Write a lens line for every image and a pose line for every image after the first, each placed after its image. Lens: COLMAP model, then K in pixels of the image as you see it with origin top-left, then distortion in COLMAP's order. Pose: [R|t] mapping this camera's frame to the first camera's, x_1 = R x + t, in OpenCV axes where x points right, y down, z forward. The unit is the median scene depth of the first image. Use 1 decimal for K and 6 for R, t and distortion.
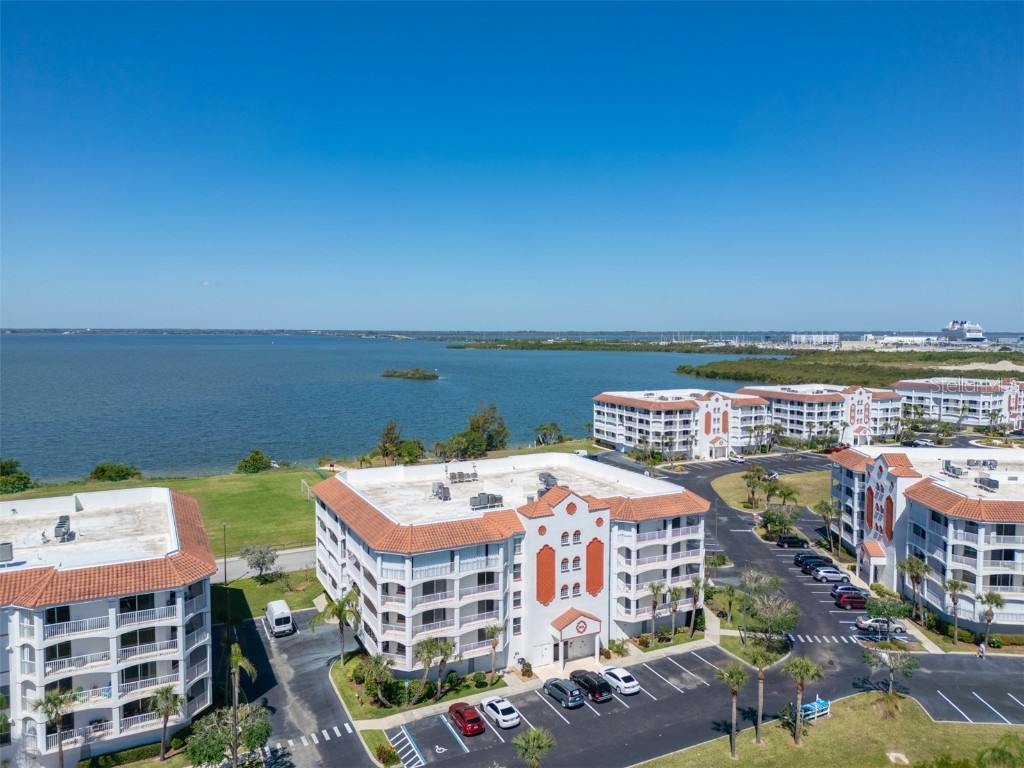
lens RADIAL K [[715.6, 0, 512.0], [0, 715.6, 384.0], [0, 0, 1]] dist [0.089191, -0.100786]
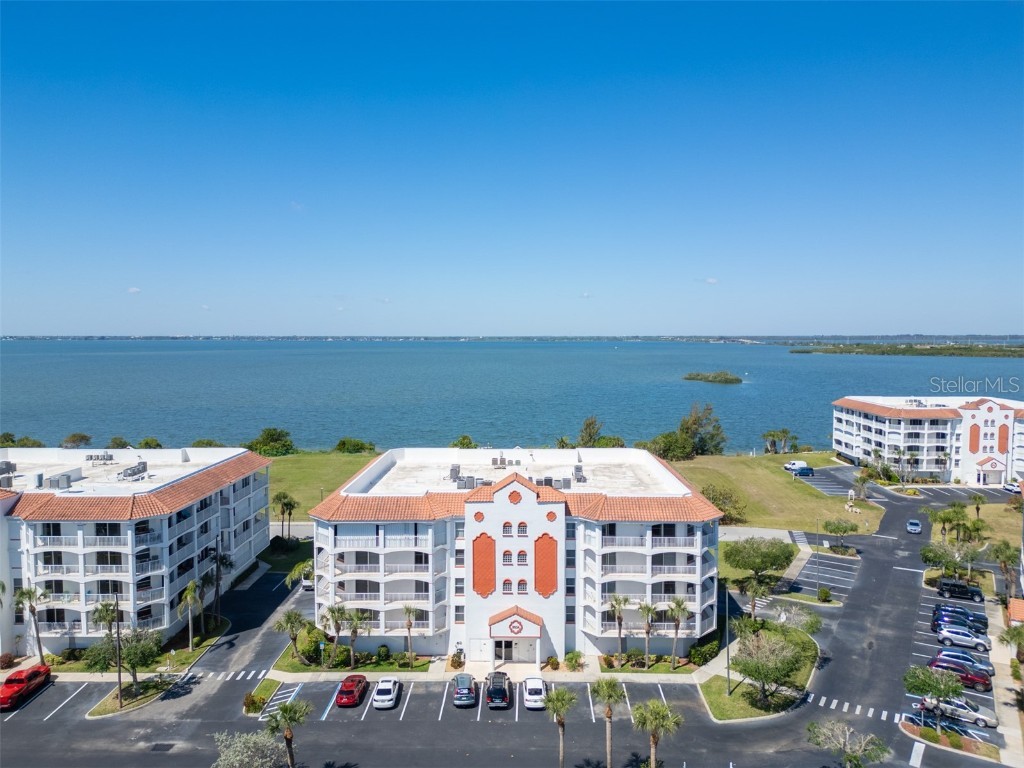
lens RADIAL K [[715.6, 0, 512.0], [0, 715.6, 384.0], [0, 0, 1]] dist [0.089191, -0.100786]
pose [[0.885666, 0.026815, -0.463548, 0.432607], [-0.030543, 0.999533, -0.000536, 0.024494], [0.463318, 0.014633, 0.886072, 0.155187]]
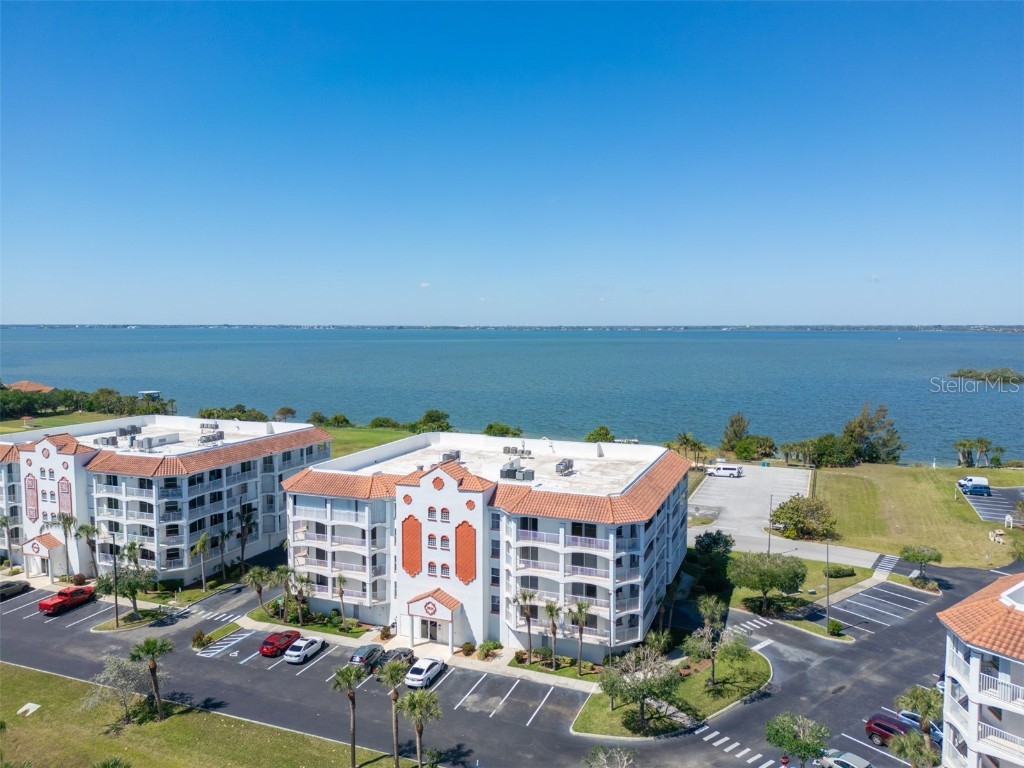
lens RADIAL K [[715.6, 0, 512.0], [0, 715.6, 384.0], [0, 0, 1]] dist [0.089191, -0.100786]
pose [[0.665975, 0.057727, -0.743737, 0.726933], [-0.053973, 0.998117, 0.029142, 0.008255], [0.744019, 0.020734, 0.667837, 0.376928]]
